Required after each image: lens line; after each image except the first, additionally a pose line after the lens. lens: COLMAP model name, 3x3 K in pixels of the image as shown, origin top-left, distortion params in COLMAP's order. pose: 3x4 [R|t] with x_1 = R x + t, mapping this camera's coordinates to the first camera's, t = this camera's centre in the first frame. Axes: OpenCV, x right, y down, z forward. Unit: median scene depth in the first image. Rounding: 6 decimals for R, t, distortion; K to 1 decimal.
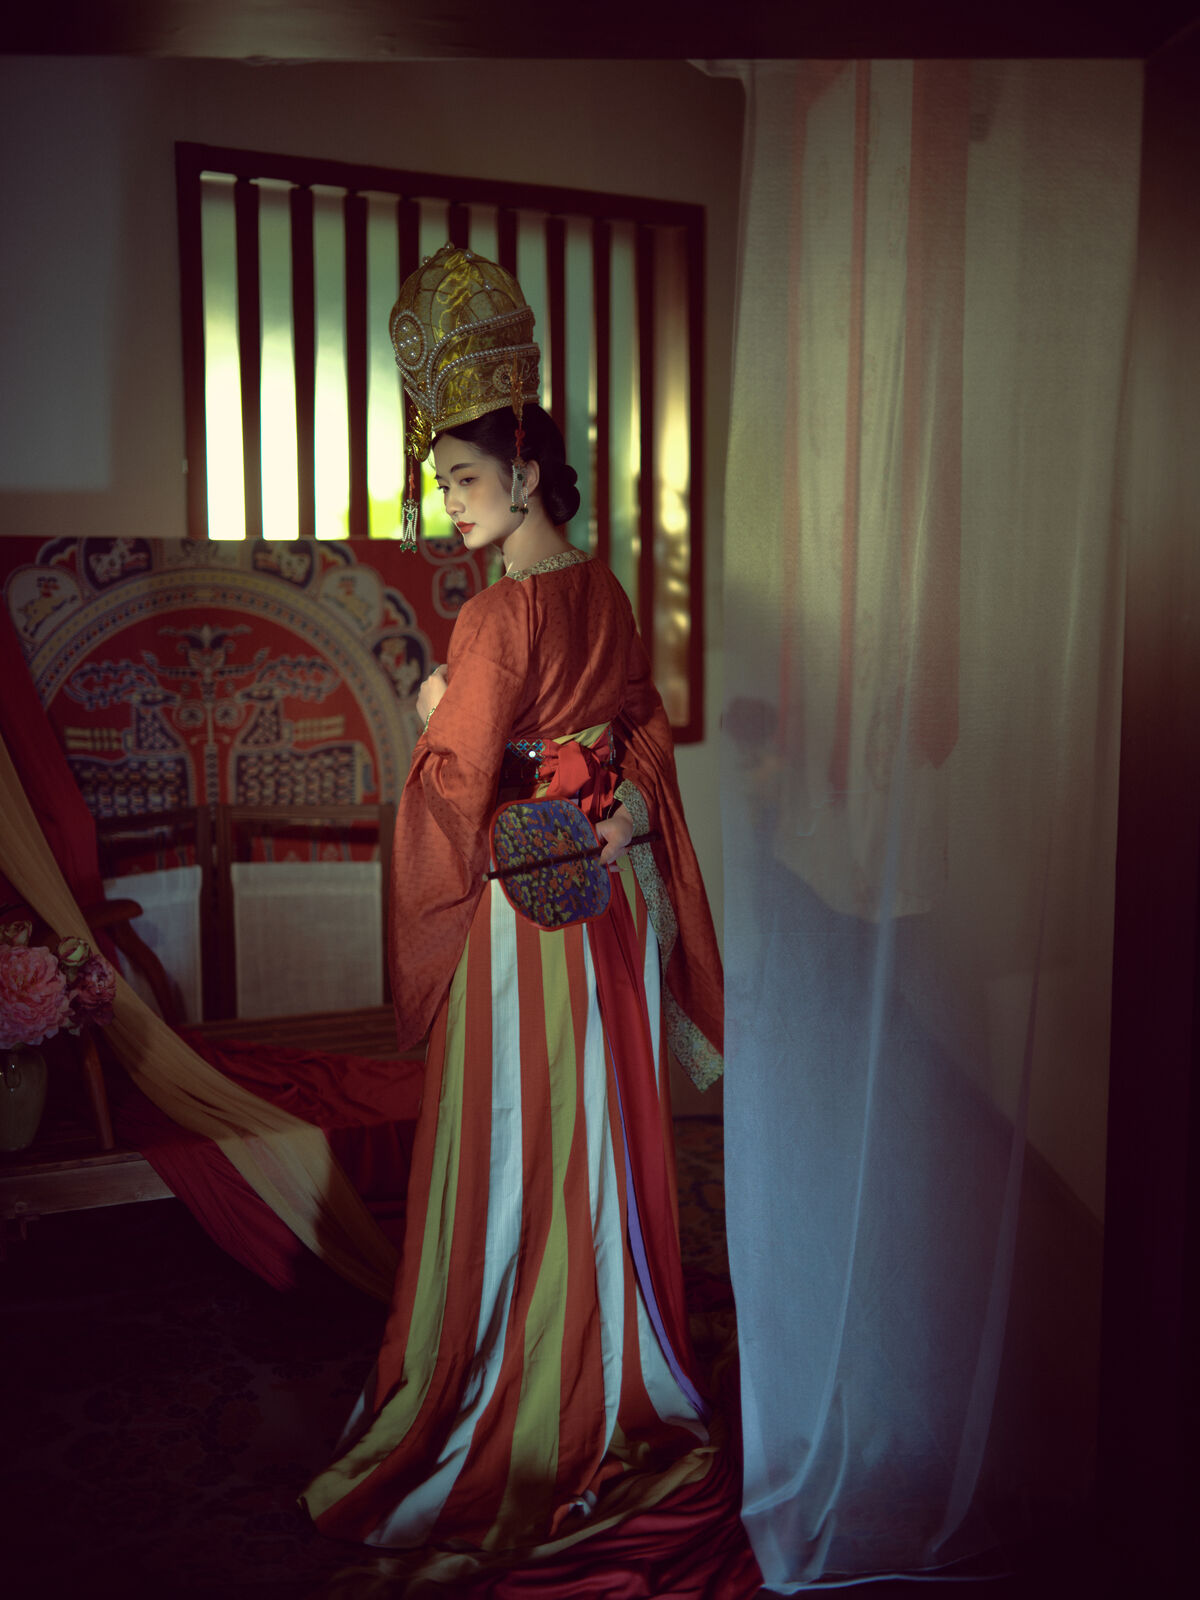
lens RADIAL K [[1922.3, 0, 600.0], [0, 1922.3, 800.0], [0, 0, 1]] dist [-0.005242, -0.009606]
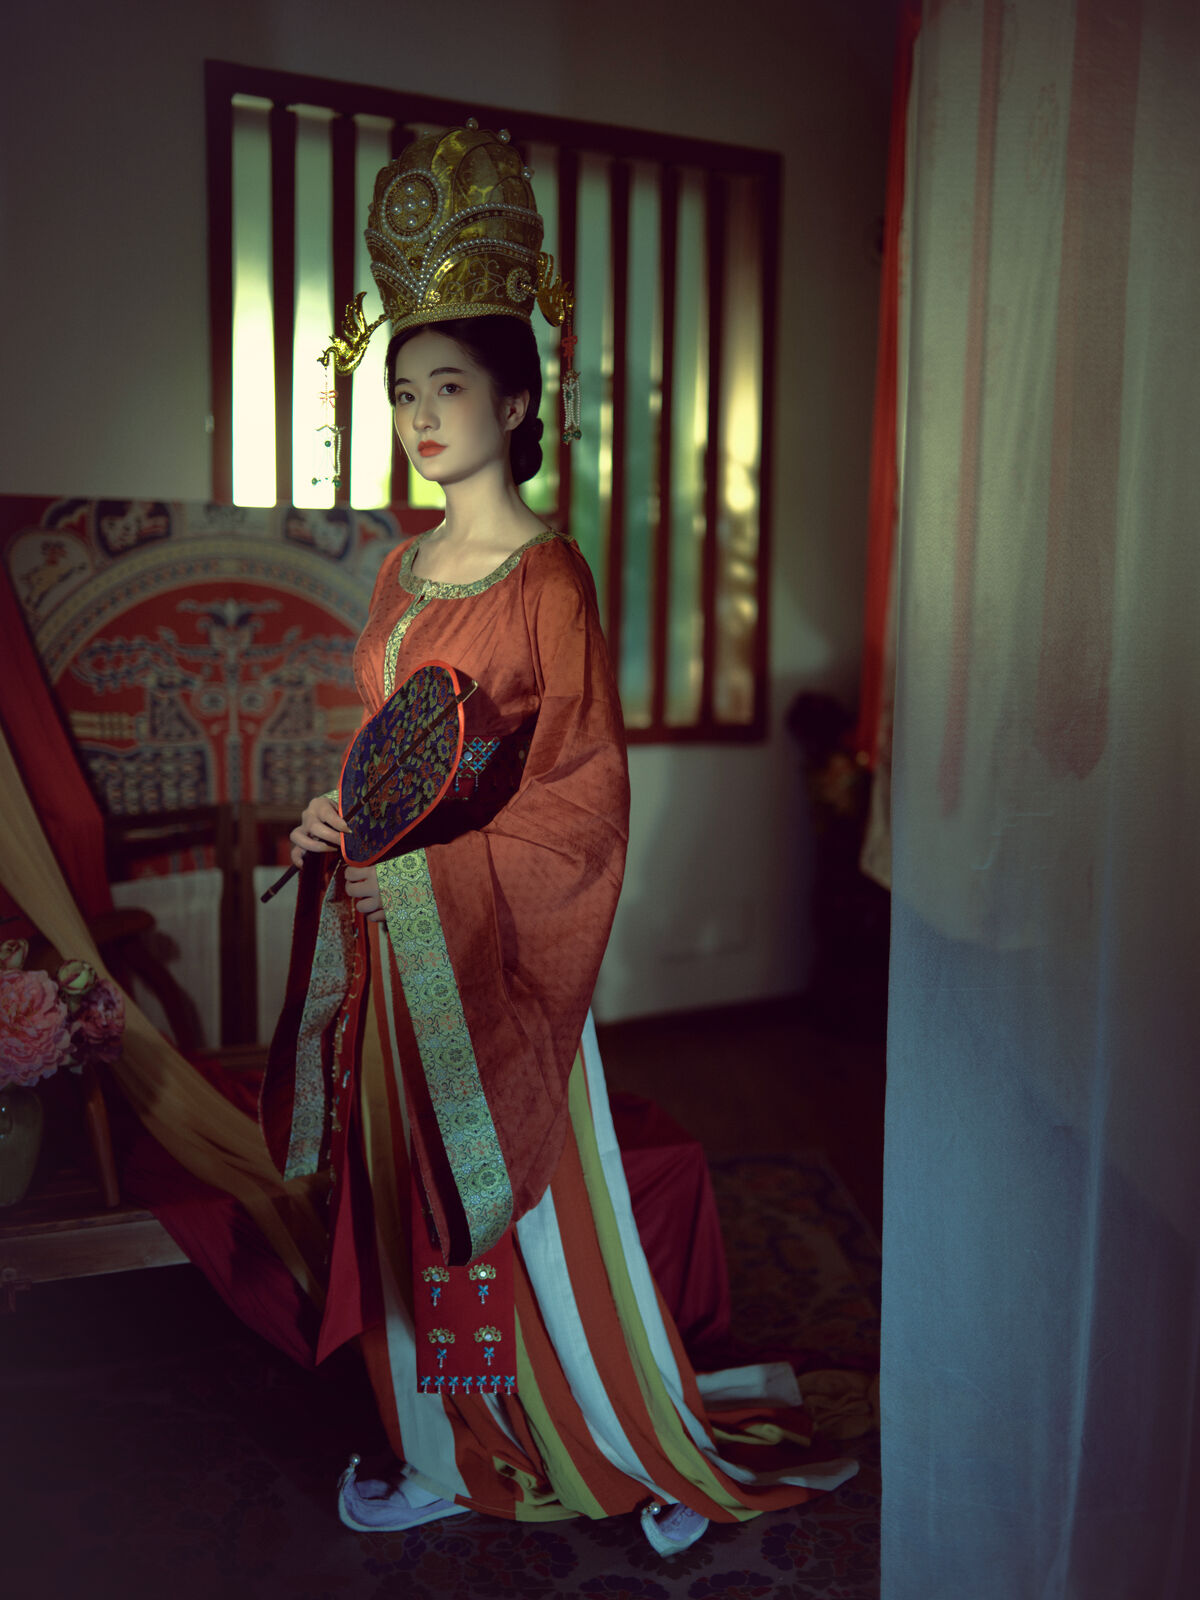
lens RADIAL K [[1839.1, 0, 600.0], [0, 1839.1, 800.0], [0, 0, 1]] dist [-0.000573, -0.004991]
pose [[0.999769, 0.018928, 0.010224, -0.040960], [-0.018989, 0.999802, 0.005939, -0.006654], [-0.010110, -0.006131, 0.999930, 0.144559]]
